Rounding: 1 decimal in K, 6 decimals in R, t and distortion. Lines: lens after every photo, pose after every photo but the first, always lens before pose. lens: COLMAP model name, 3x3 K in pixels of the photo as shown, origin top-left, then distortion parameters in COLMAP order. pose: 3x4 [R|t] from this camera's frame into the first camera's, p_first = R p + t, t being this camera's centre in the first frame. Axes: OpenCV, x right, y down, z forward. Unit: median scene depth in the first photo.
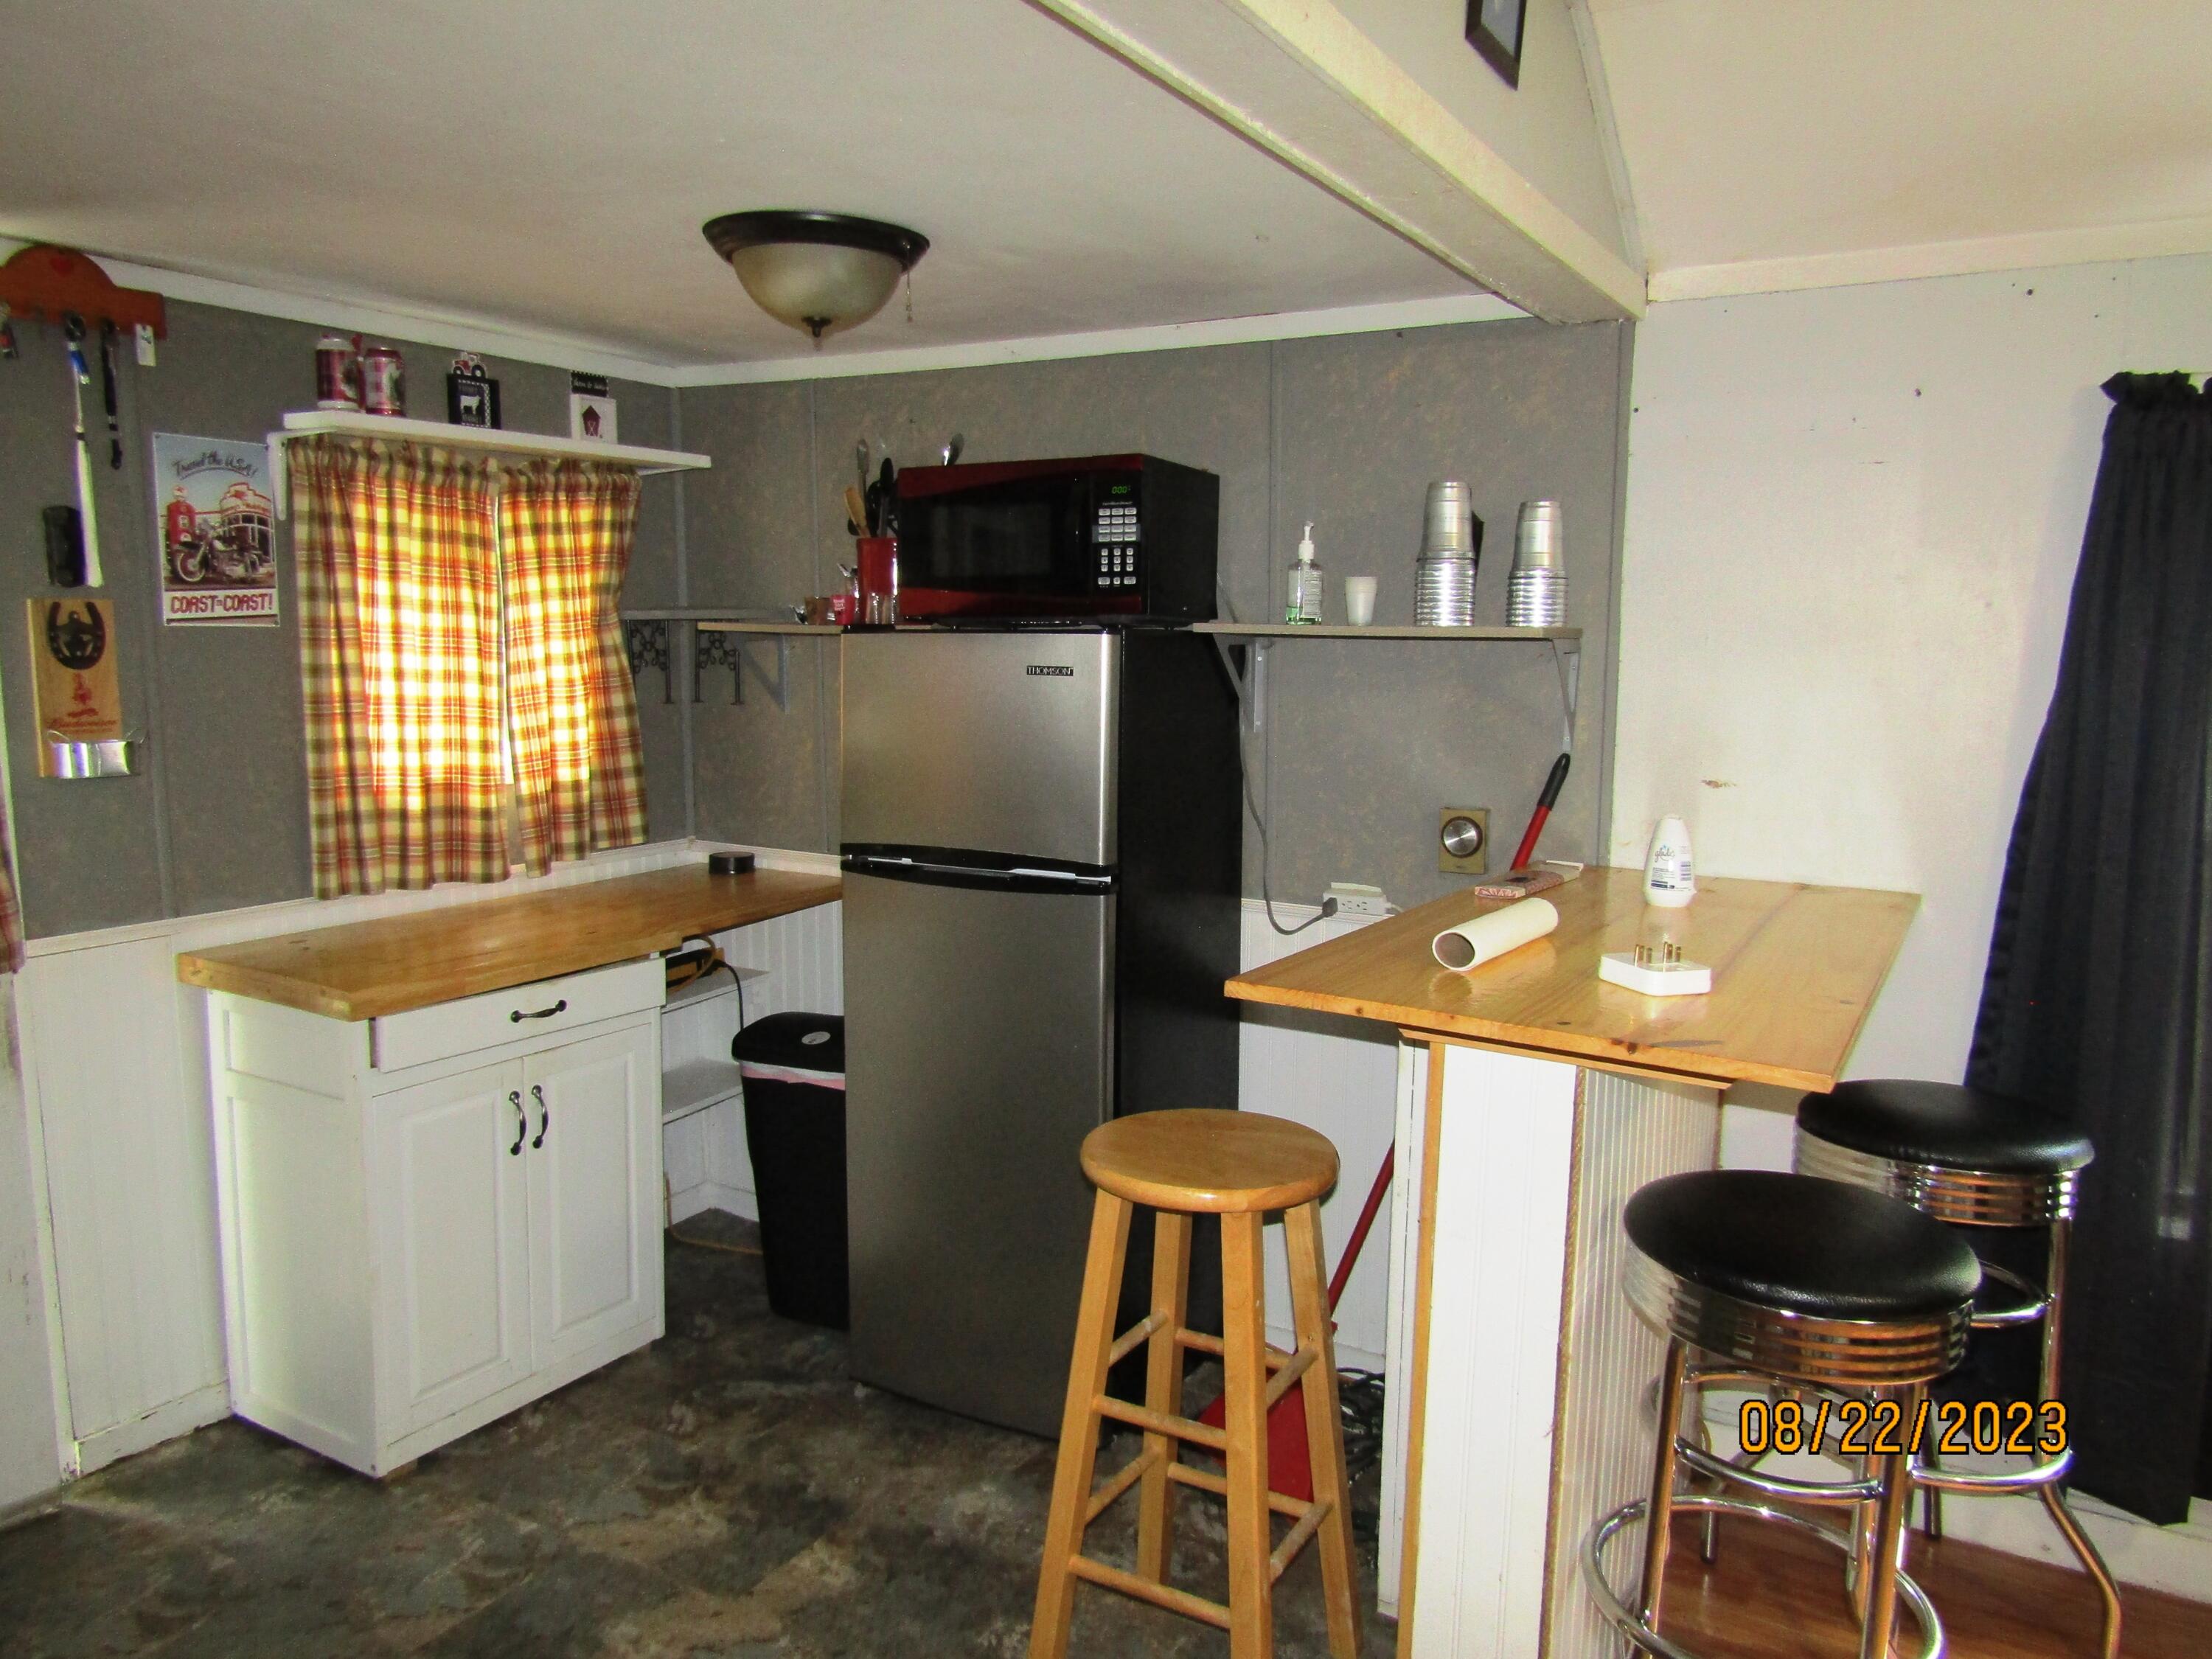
lens RADIAL K [[1569.5, 0, 1090.2], [0, 1569.5, 822.2], [0, 0, 1]] dist [-0.013417, 0.002855]
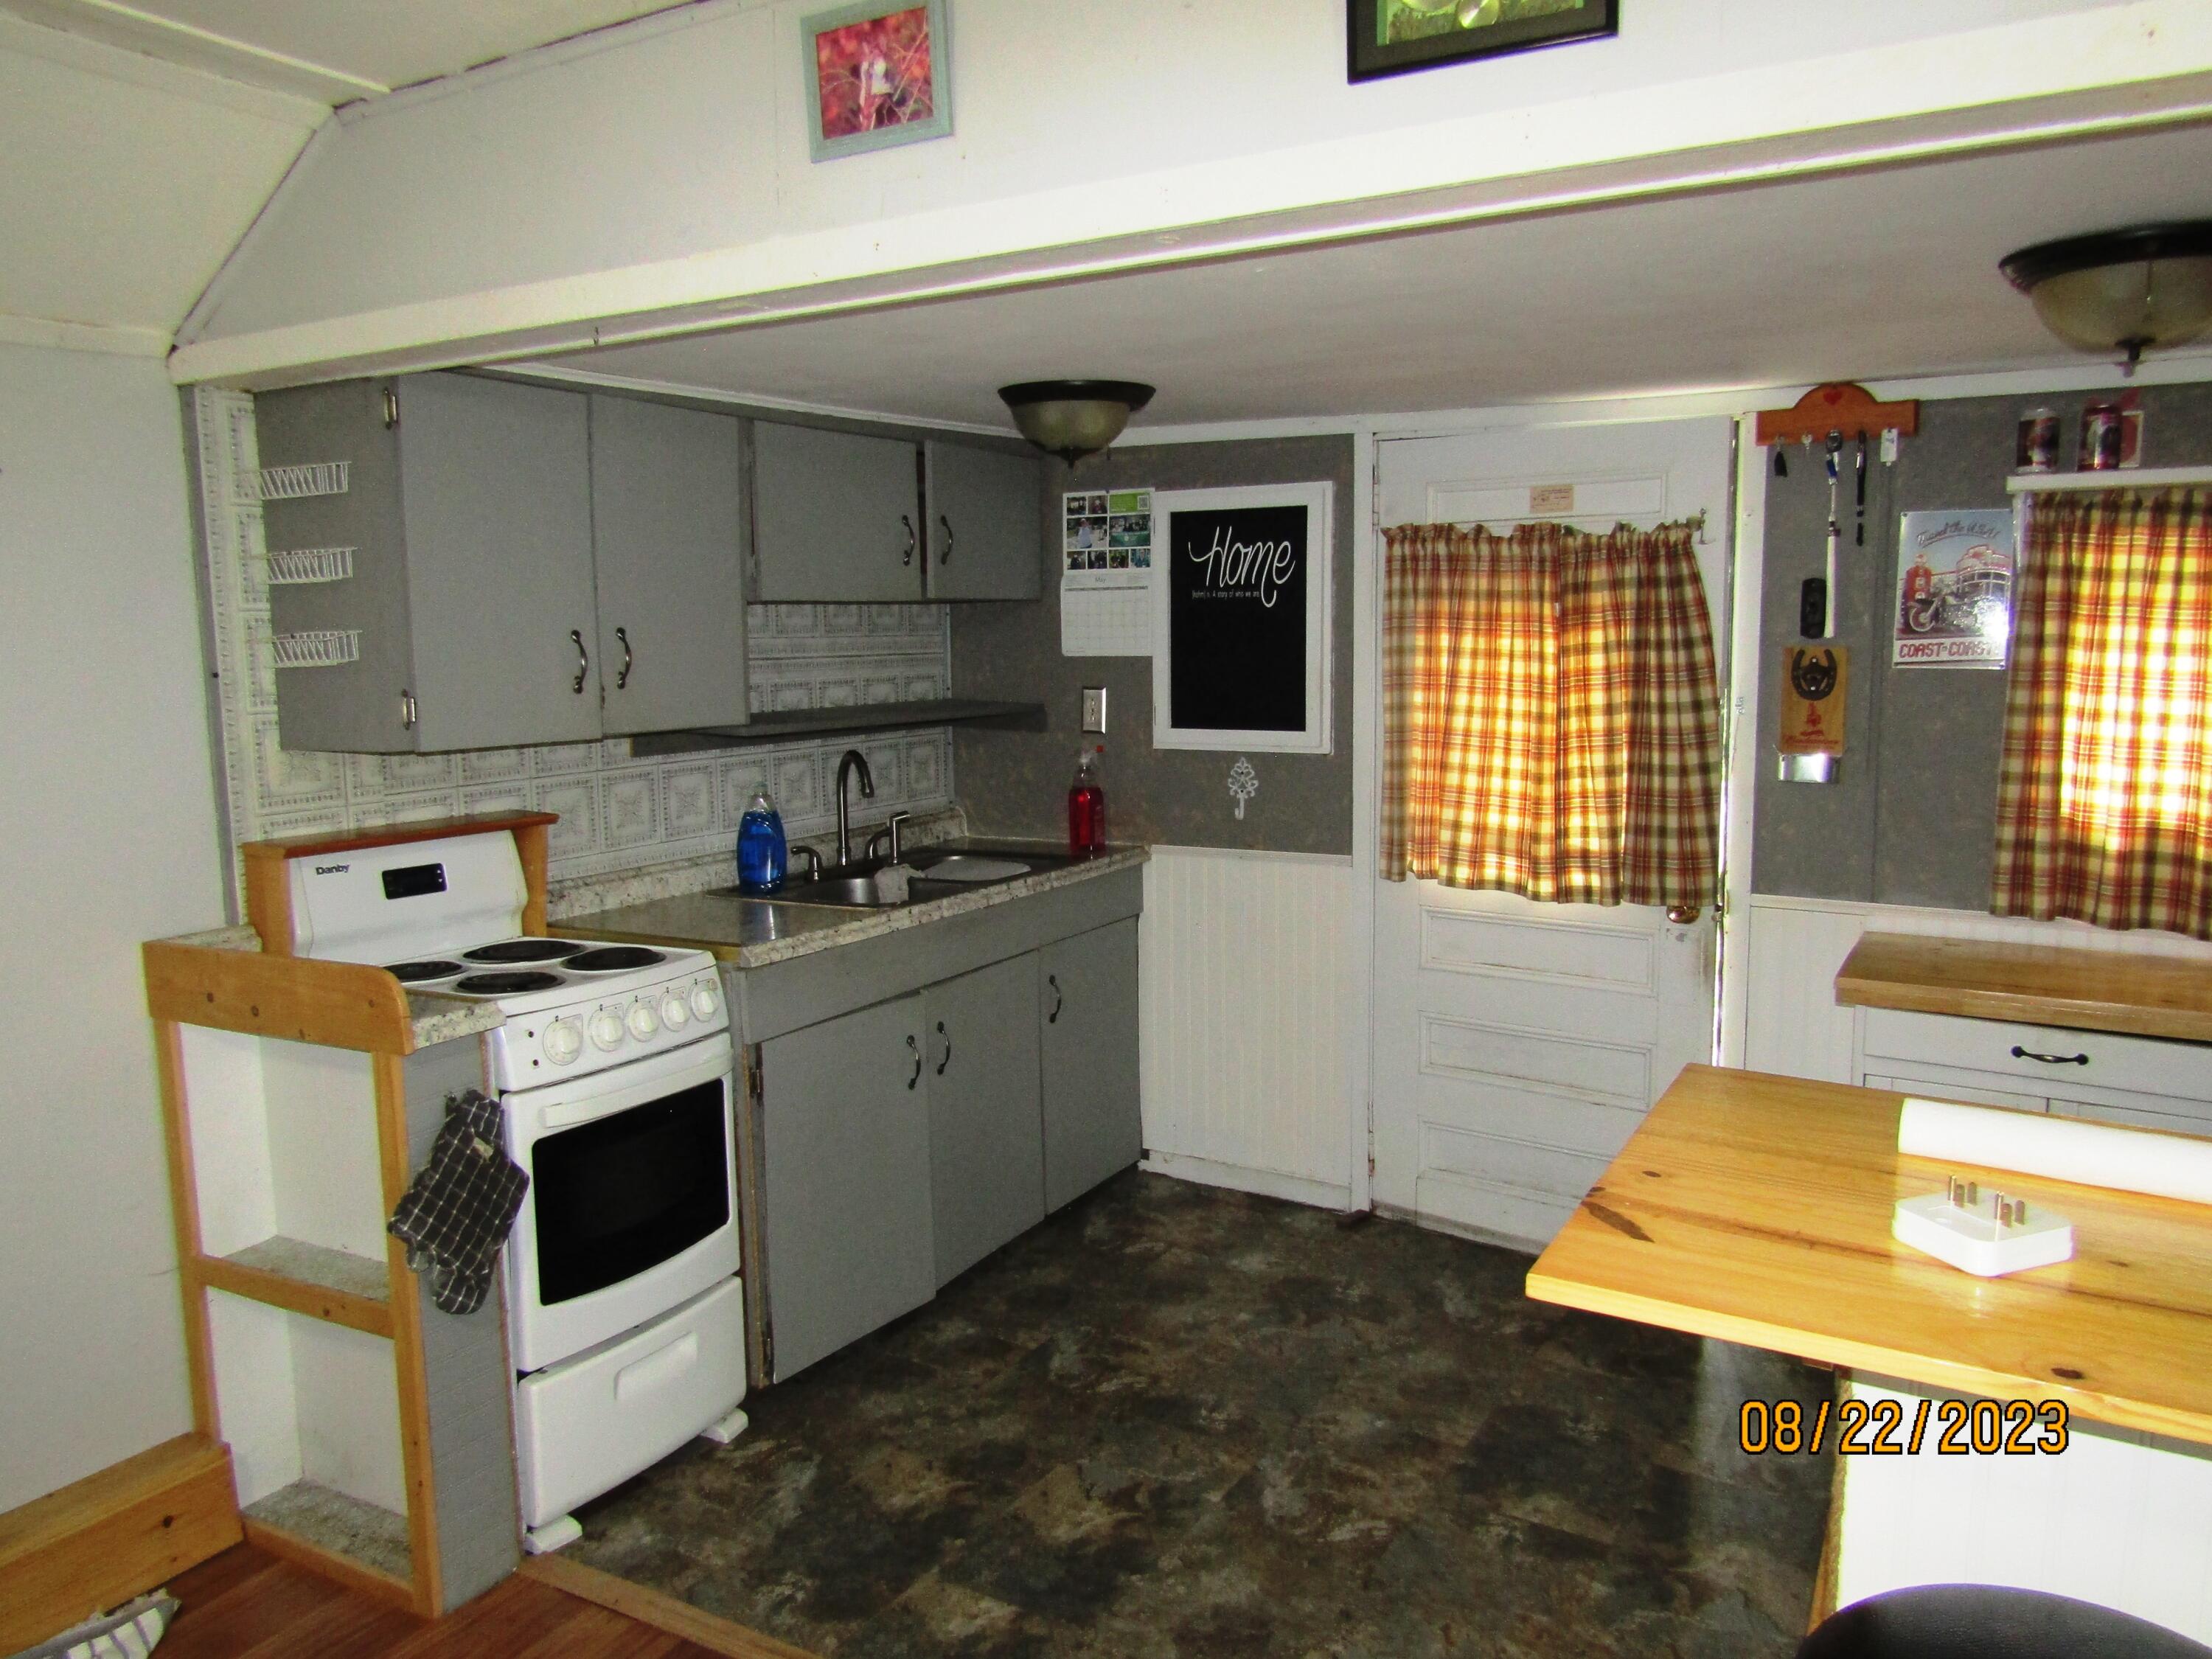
lens RADIAL K [[1569.5, 0, 1090.2], [0, 1569.5, 822.2], [0, 0, 1]] dist [-0.013417, 0.002855]
pose [[-0.010998, 0.115289, -0.993271, 0.651274], [-0.116377, 0.986433, 0.115784, -0.073646], [0.993144, 0.116867, 0.002568, 0.375268]]
